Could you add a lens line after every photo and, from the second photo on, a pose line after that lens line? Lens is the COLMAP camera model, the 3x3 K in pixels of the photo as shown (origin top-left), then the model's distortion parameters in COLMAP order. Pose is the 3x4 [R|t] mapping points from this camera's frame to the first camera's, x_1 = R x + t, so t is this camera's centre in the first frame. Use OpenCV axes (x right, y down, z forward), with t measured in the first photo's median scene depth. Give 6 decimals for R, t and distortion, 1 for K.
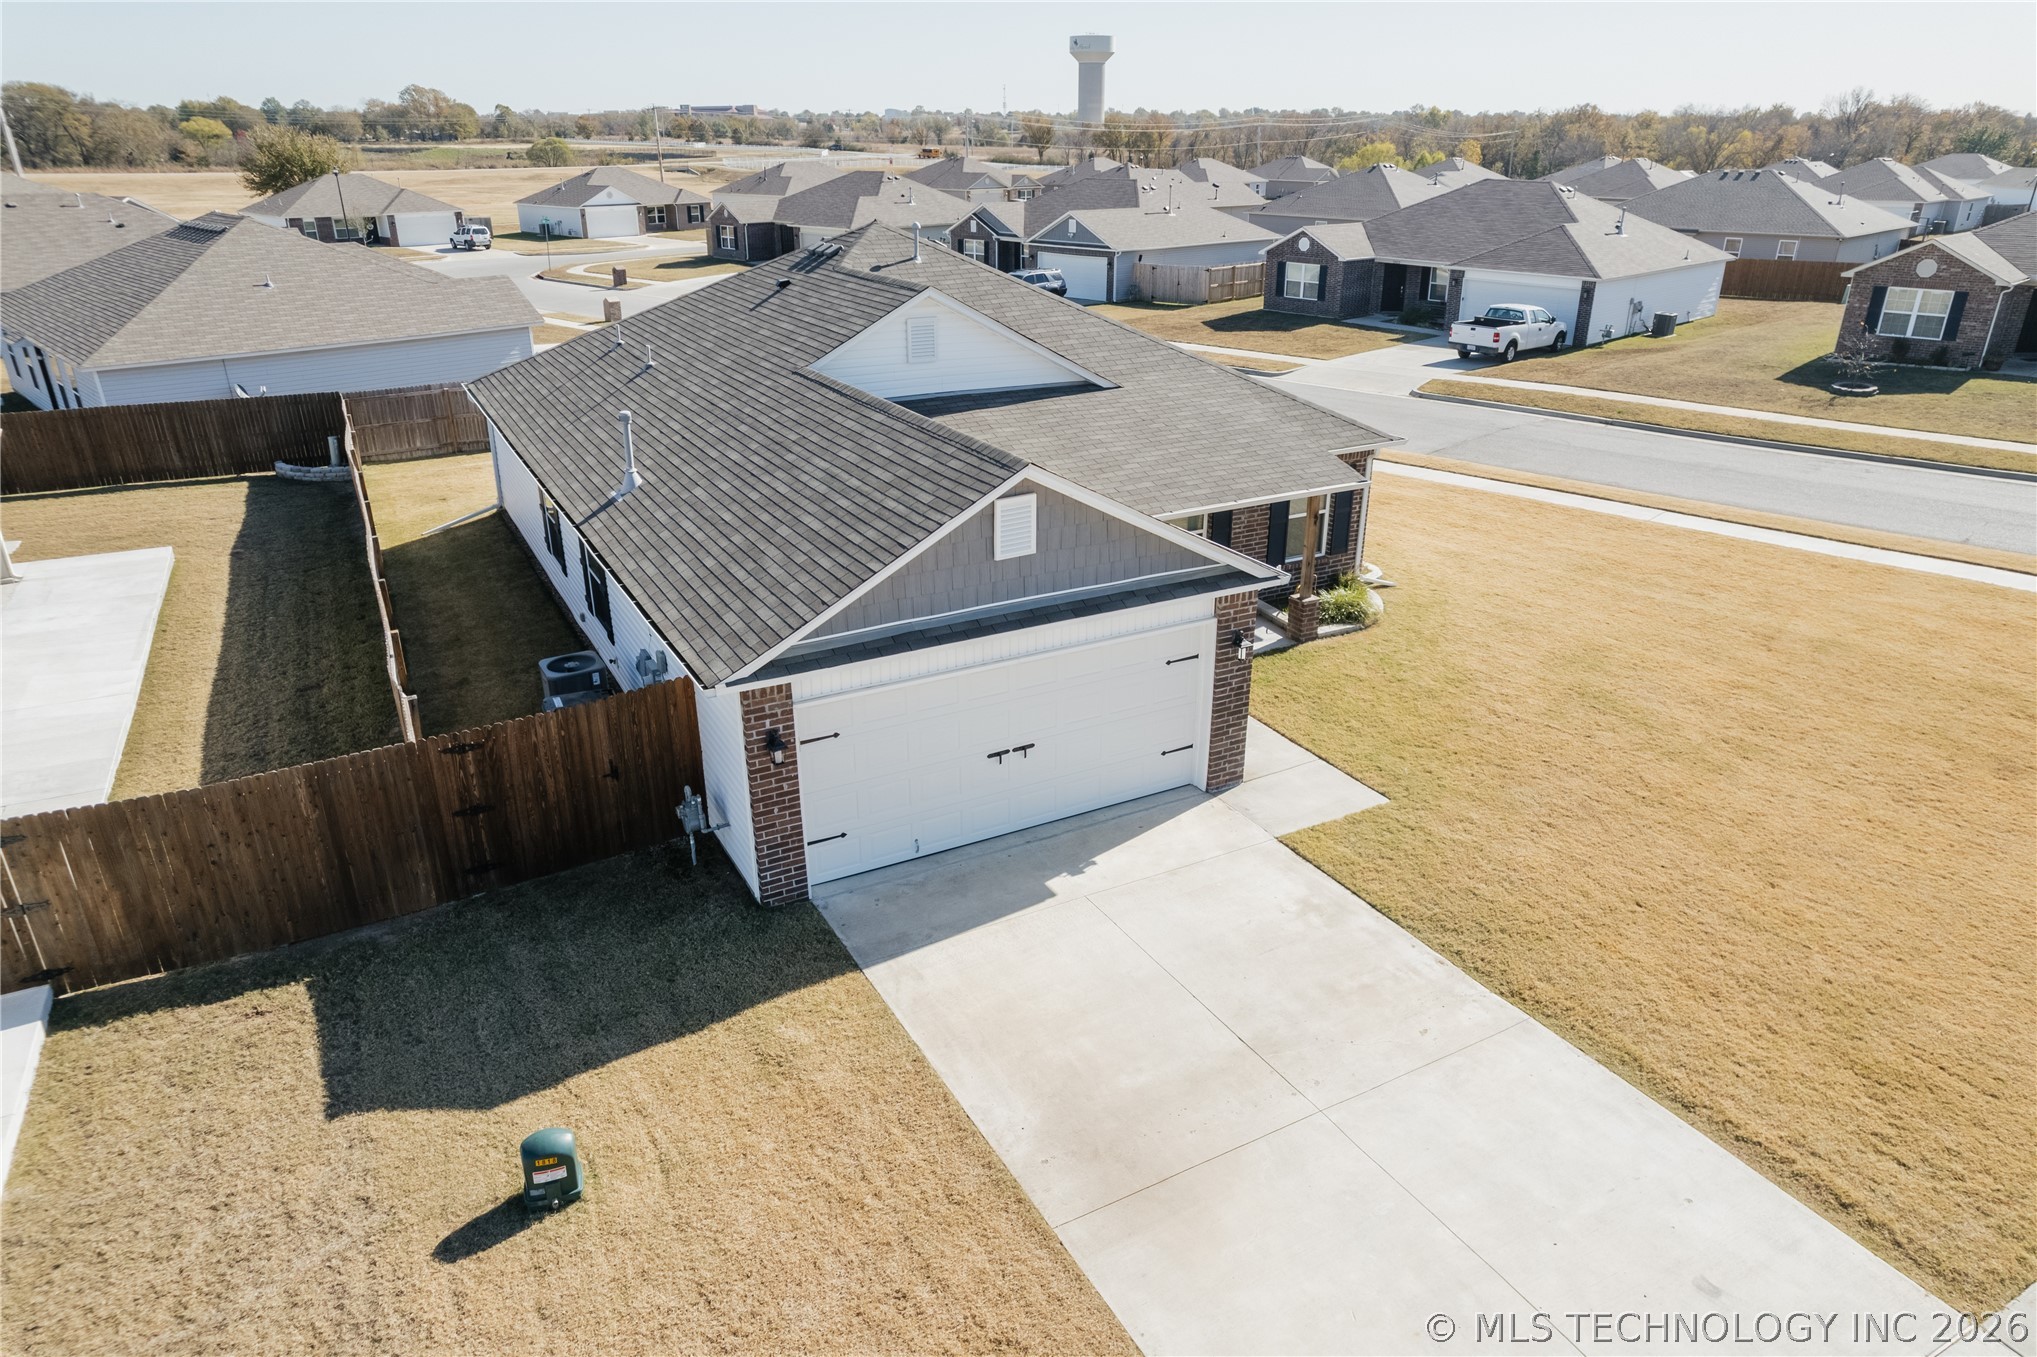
lens RADIAL K [[1300.9, 0, 1017.4], [0, 1300.9, 701.3], [0, 0, 1]] dist [-0.088805, 0.099559]
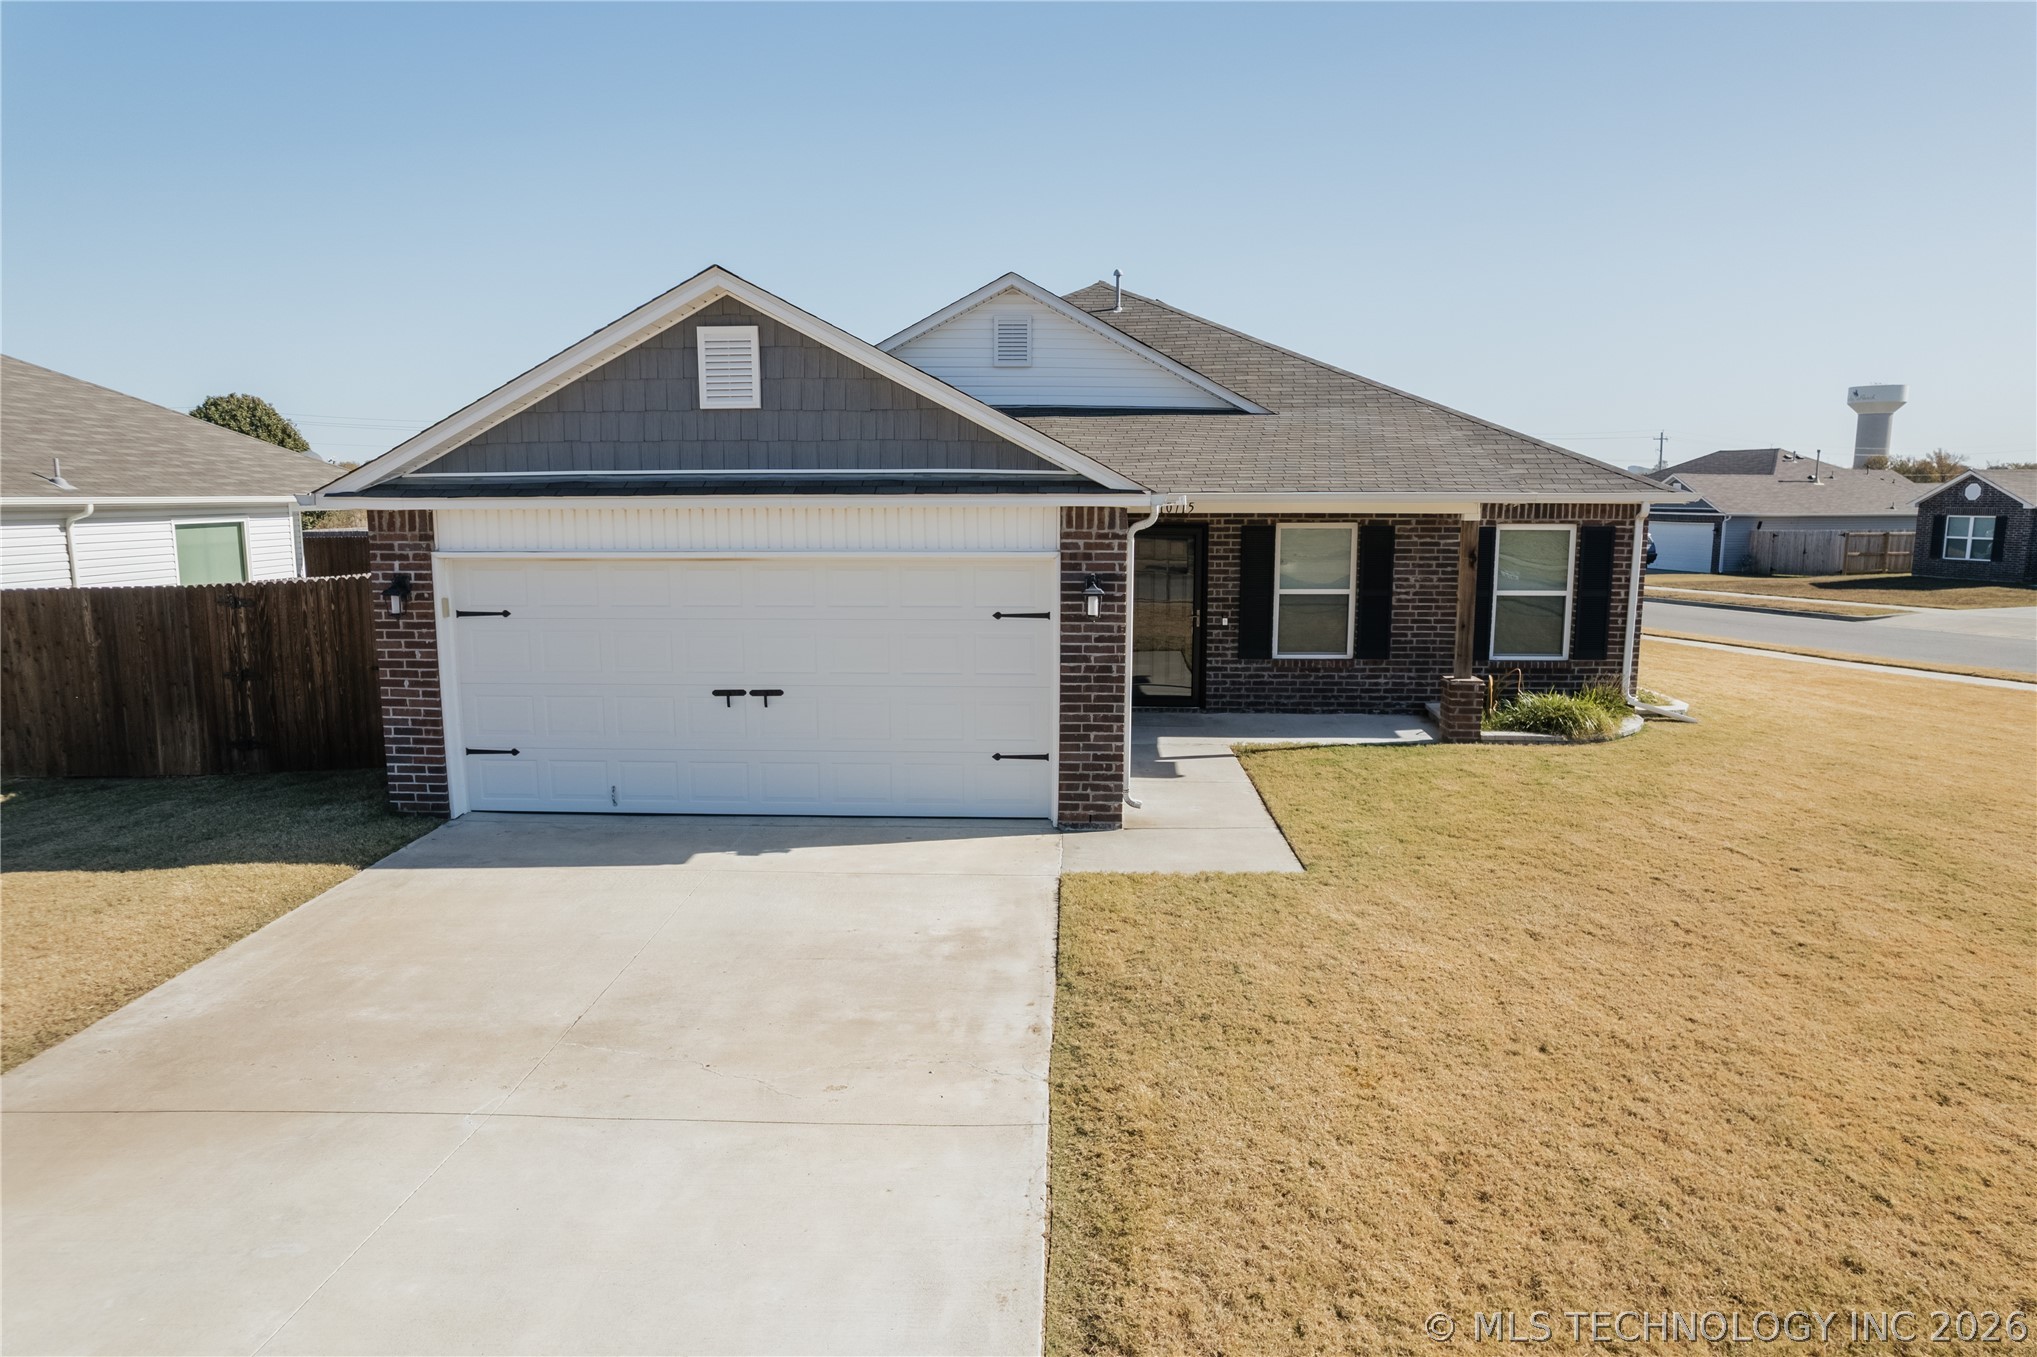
lens RADIAL K [[1300.9, 0, 1017.4], [0, 1300.9, 701.3], [0, 0, 1]] dist [-0.088805, 0.099559]
pose [[0.861025, 0.085729, -0.501285, 0.534837], [-0.208266, 0.958685, -0.193773, 0.165166], [0.463963, 0.271244, 0.843306, 0.475257]]
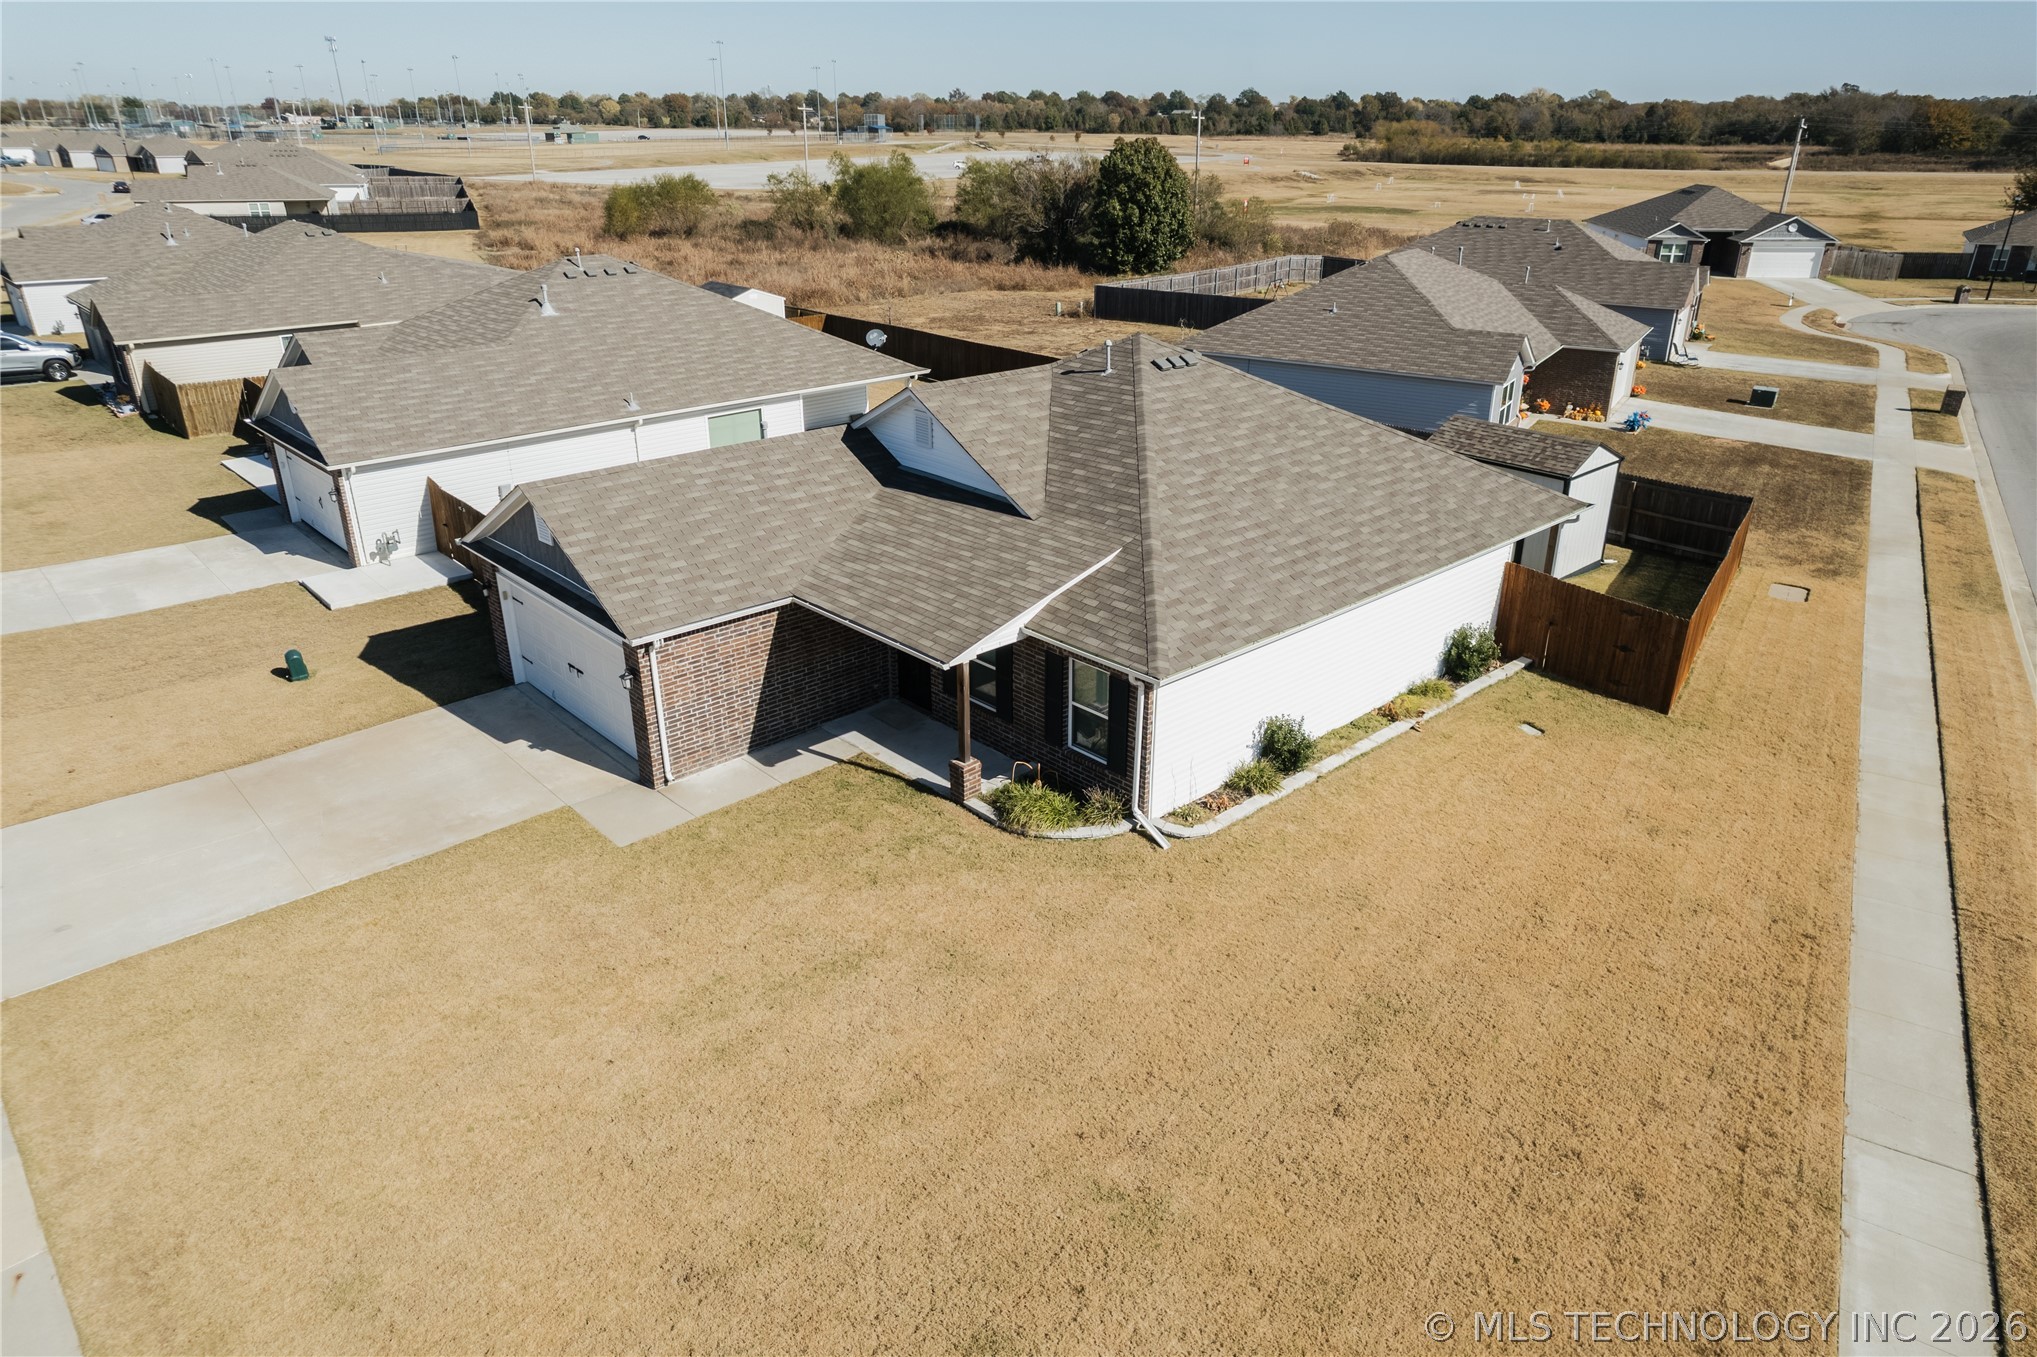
lens RADIAL K [[1300.9, 0, 1017.4], [0, 1300.9, 701.3], [0, 0, 1]] dist [-0.088805, 0.099559]
pose [[0.242185, 0.406742, -0.880856, 1.609244], [-0.391484, 0.871663, 0.294862, -0.634666], [0.887742, 0.273430, 0.370337, 0.969152]]
